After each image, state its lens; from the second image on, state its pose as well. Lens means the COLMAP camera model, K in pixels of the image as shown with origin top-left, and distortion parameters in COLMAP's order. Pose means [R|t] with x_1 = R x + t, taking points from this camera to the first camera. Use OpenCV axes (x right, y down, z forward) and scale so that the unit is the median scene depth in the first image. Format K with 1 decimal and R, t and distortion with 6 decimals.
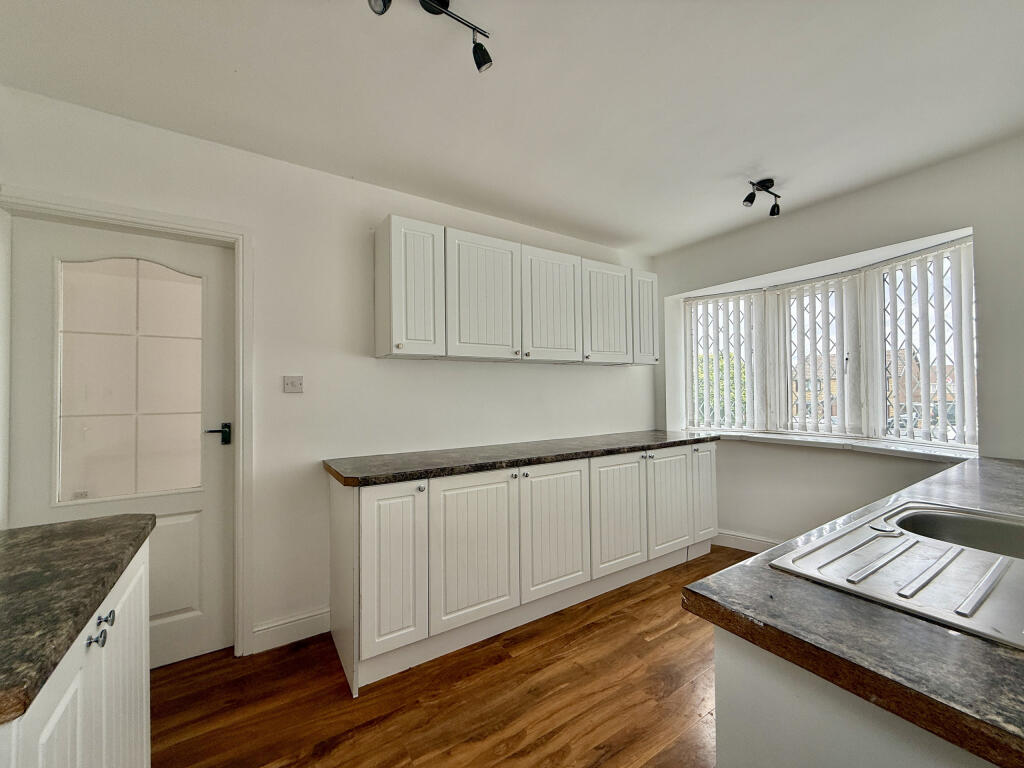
lens RADIAL K [[408.7, 0, 509.5], [0, 408.7, 383.0], [0, 0, 1]] dist [-0.000817, -0.000046]
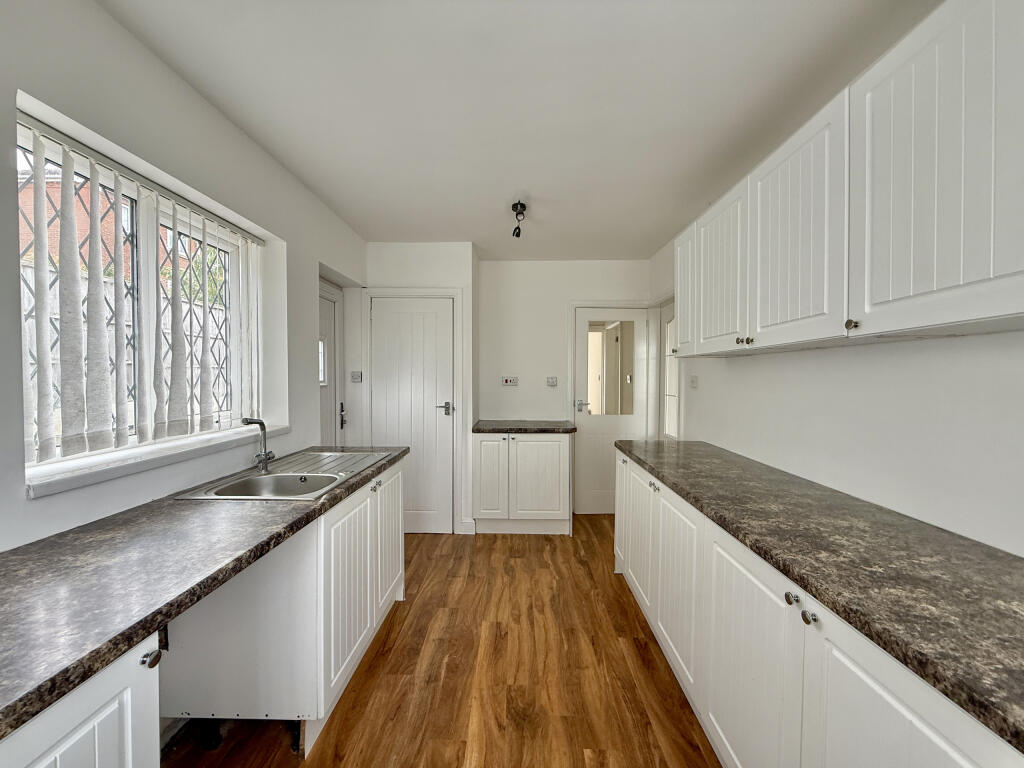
lens RADIAL K [[408.7, 0, 509.5], [0, 408.7, 383.0], [0, 0, 1]] dist [-0.000817, -0.000046]
pose [[-0.565640, 0.017432, -0.824468, 0.967827], [0.015039, 0.999828, 0.010822, -0.018726], [0.824515, -0.006278, -0.565805, 1.268323]]
